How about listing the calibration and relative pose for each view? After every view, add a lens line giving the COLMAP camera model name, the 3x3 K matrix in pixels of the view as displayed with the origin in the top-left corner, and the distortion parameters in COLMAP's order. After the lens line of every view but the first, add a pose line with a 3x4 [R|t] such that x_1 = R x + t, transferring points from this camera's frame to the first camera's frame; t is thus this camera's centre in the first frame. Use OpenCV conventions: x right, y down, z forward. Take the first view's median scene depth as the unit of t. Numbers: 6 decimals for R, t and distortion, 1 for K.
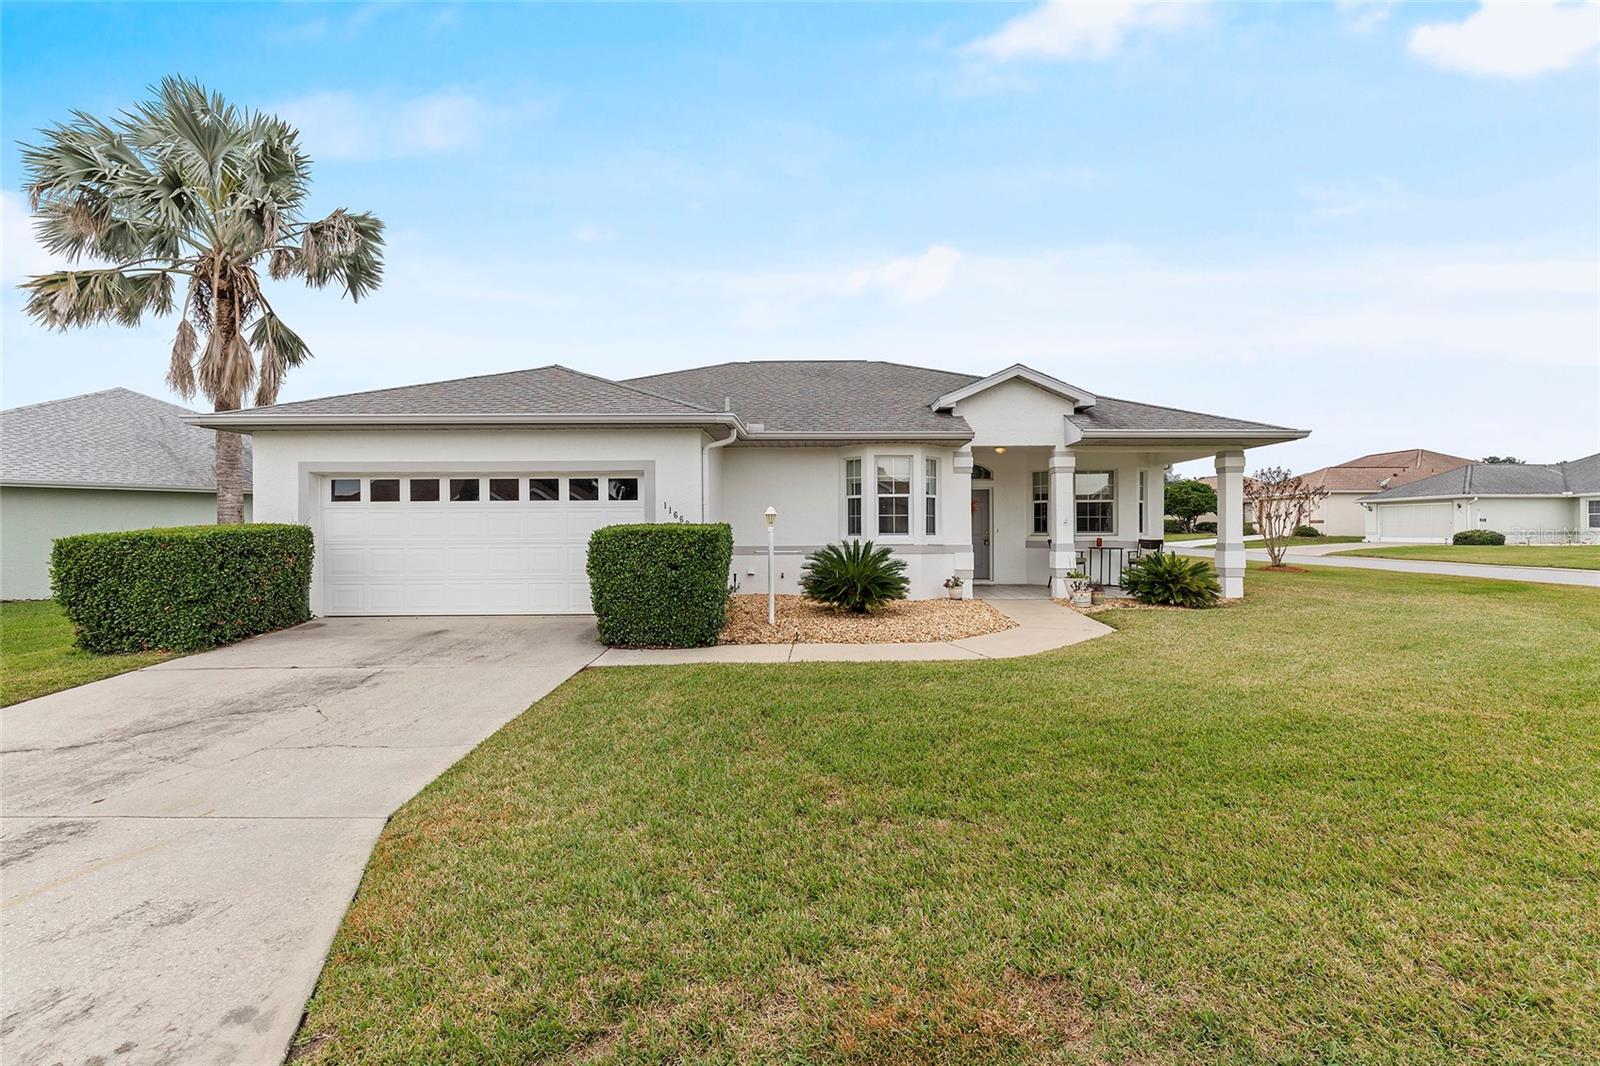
lens RADIAL K [[721.5, 0, 804.0], [0, 721.5, 528.9], [0, 0, 1]] dist [0.002168, 0.000191]
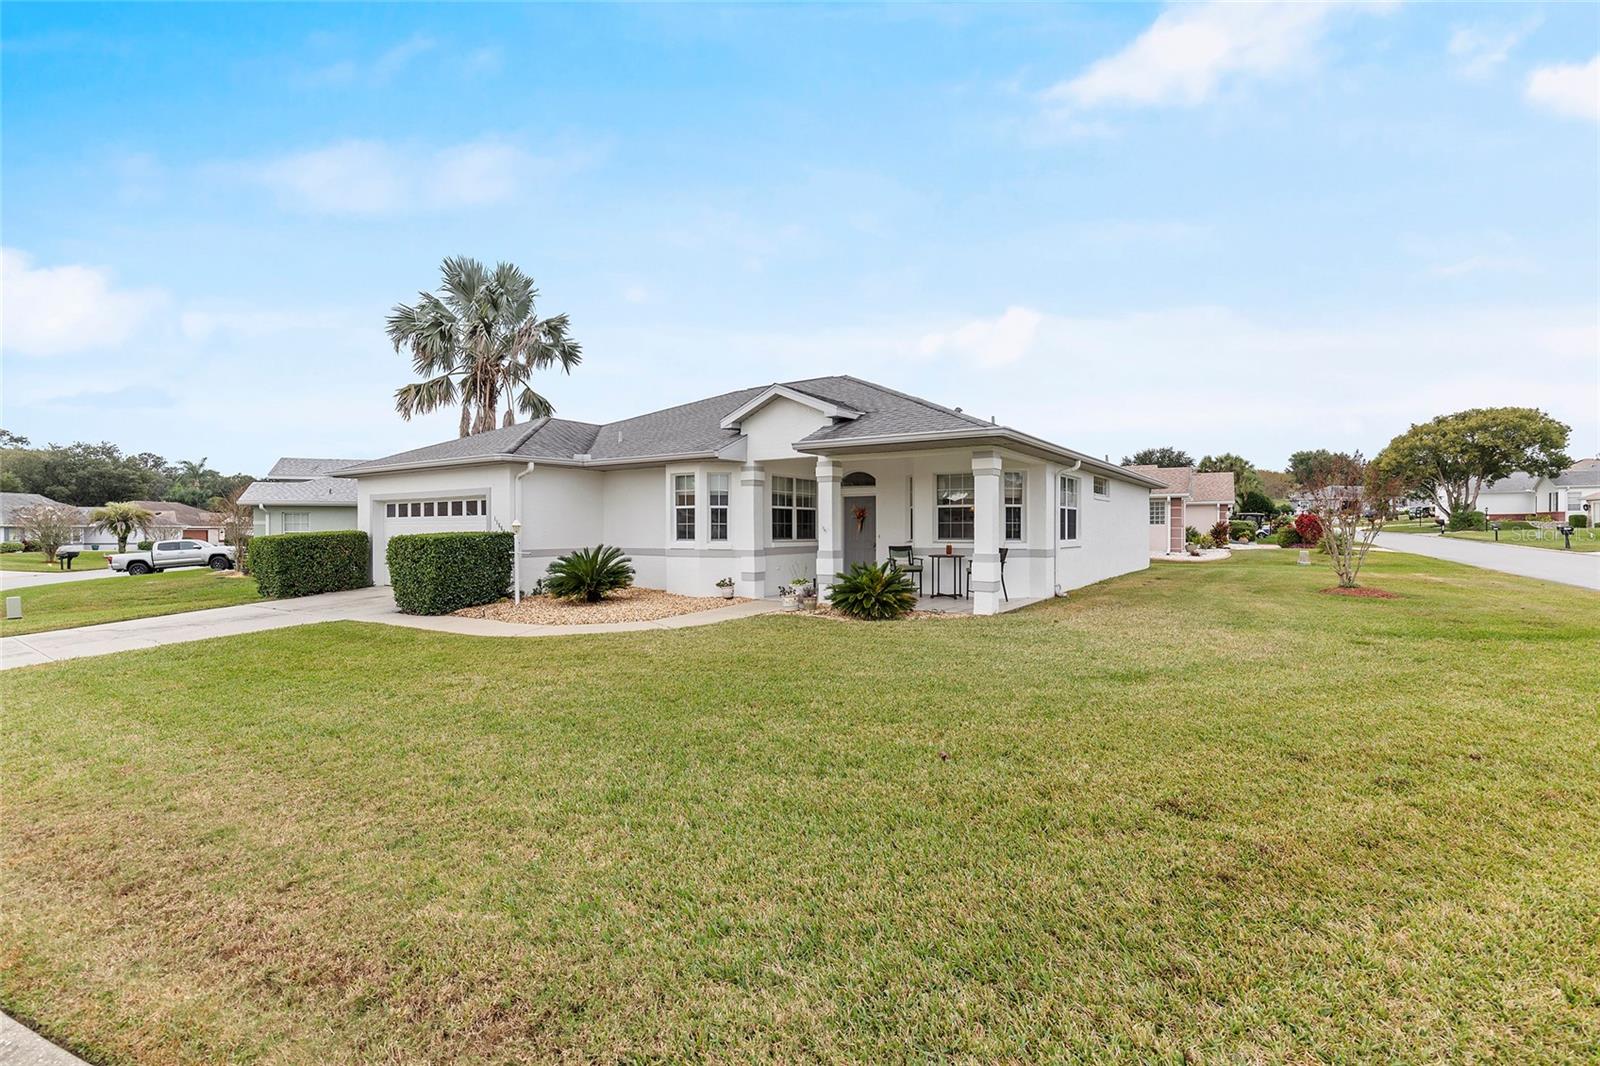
lens RADIAL K [[721.5, 0, 804.0], [0, 721.5, 528.9], [0, 0, 1]] dist [0.002168, 0.000191]
pose [[0.826753, -0.000133, -0.562566, 0.920466], [-0.000156, 1.000000, -0.000466, -0.009709], [0.562566, 0.000473, 0.826752, 0.124430]]
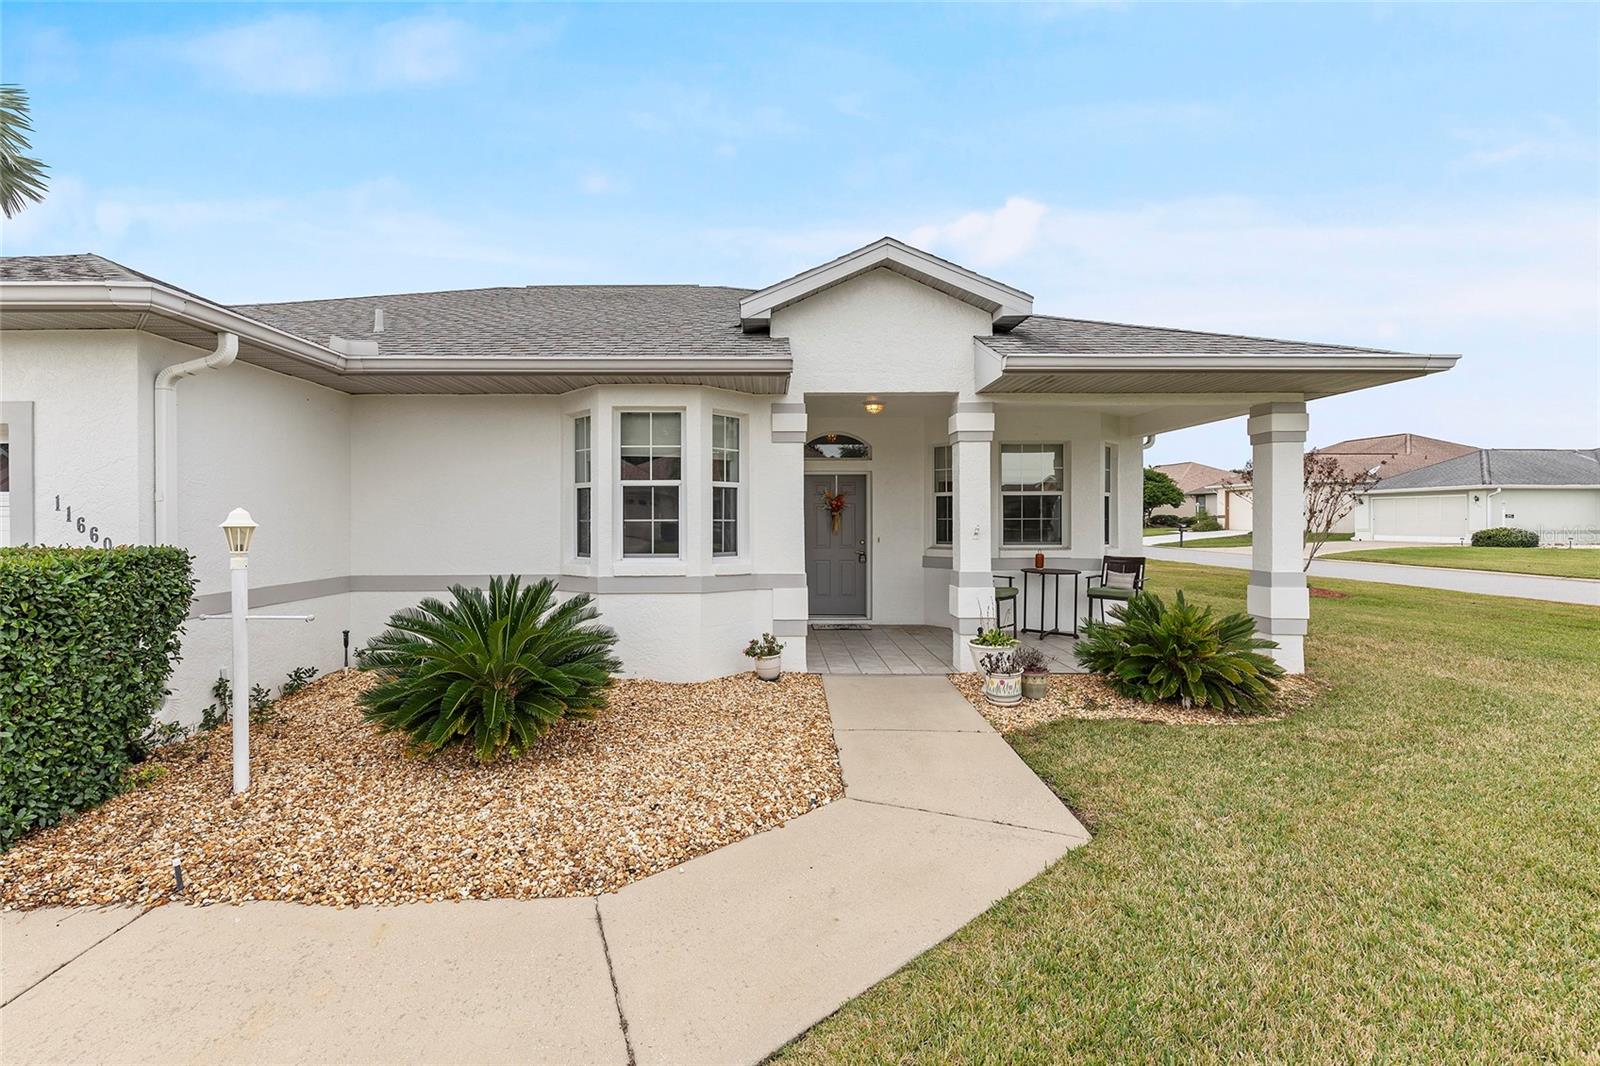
lens RADIAL K [[713.4, 0, 748.1], [0, 713.4, 516.6], [0, 0, 1]] dist [0.000492, 0.000011]
pose [[0.999985, 0.002619, -0.004765, 0.191570], [-0.002627, 0.999995, -0.001627, -0.020289], [0.004761, 0.001640, 0.999987, 0.458706]]
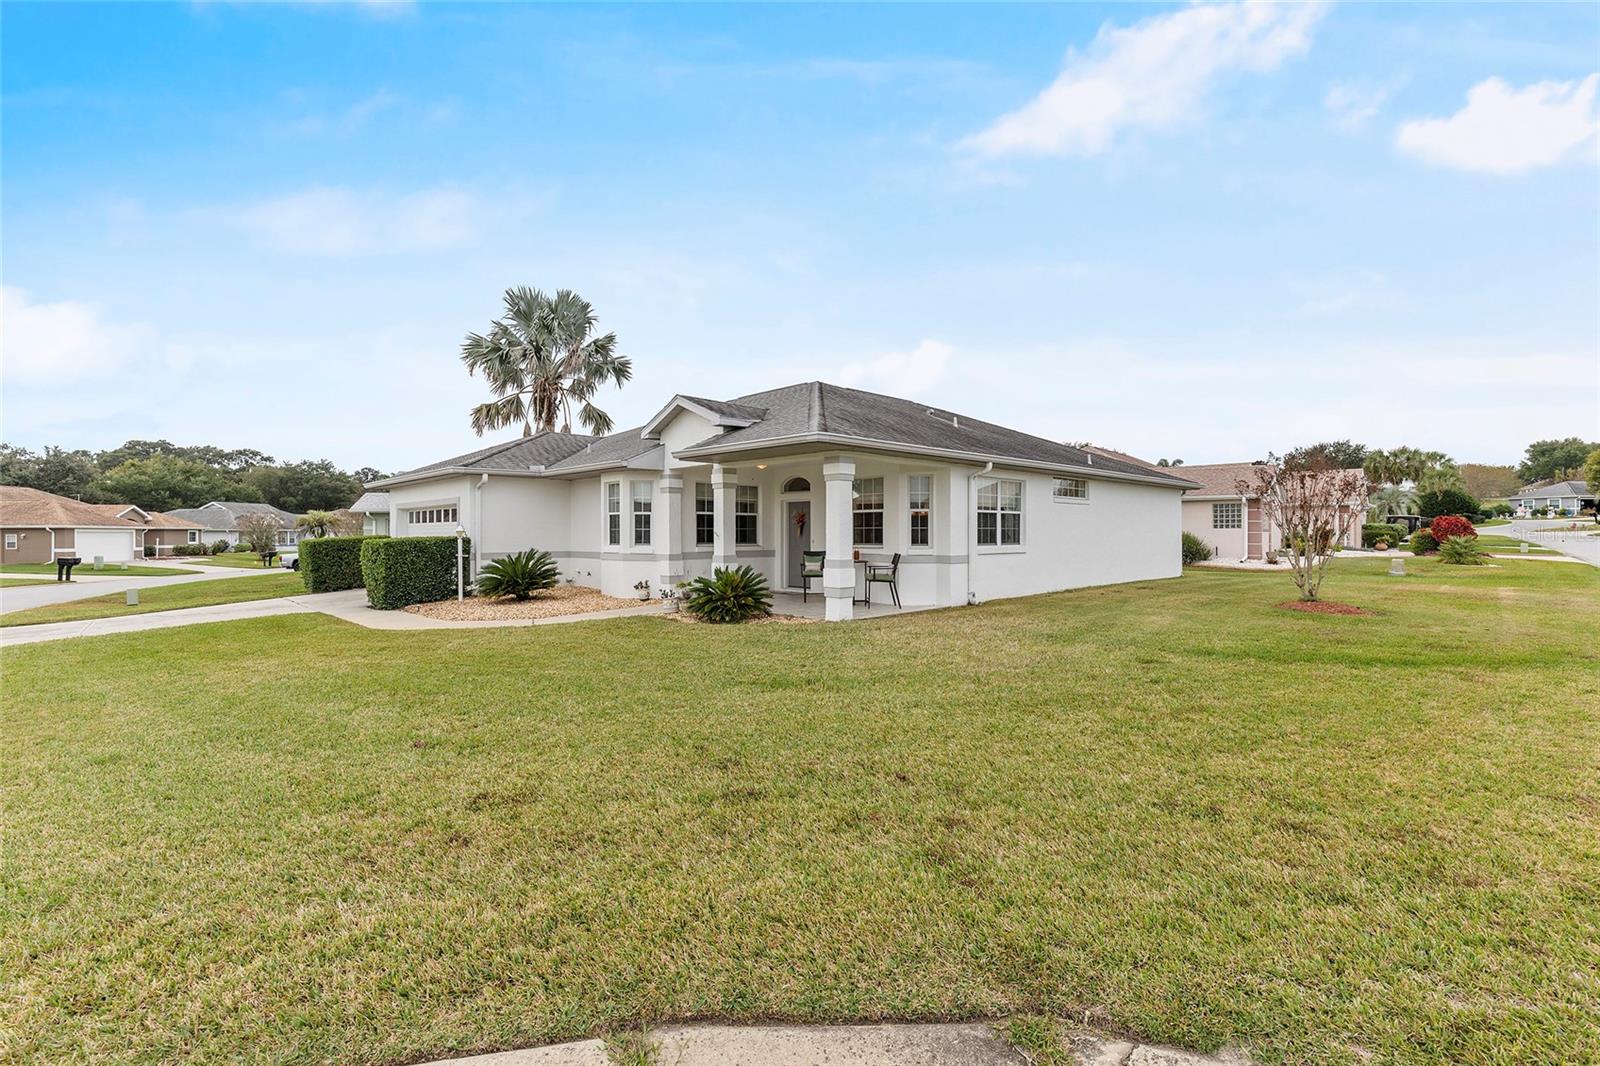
lens RADIAL K [[721.5, 0, 804.0], [0, 721.5, 528.9], [0, 0, 1]] dist [0.002168, 0.000191]
pose [[0.693738, -0.003592, -0.720219, 1.220482], [-0.000589, 0.999984, -0.005555, -0.012186], [0.720227, 0.004278, 0.693725, 0.350140]]
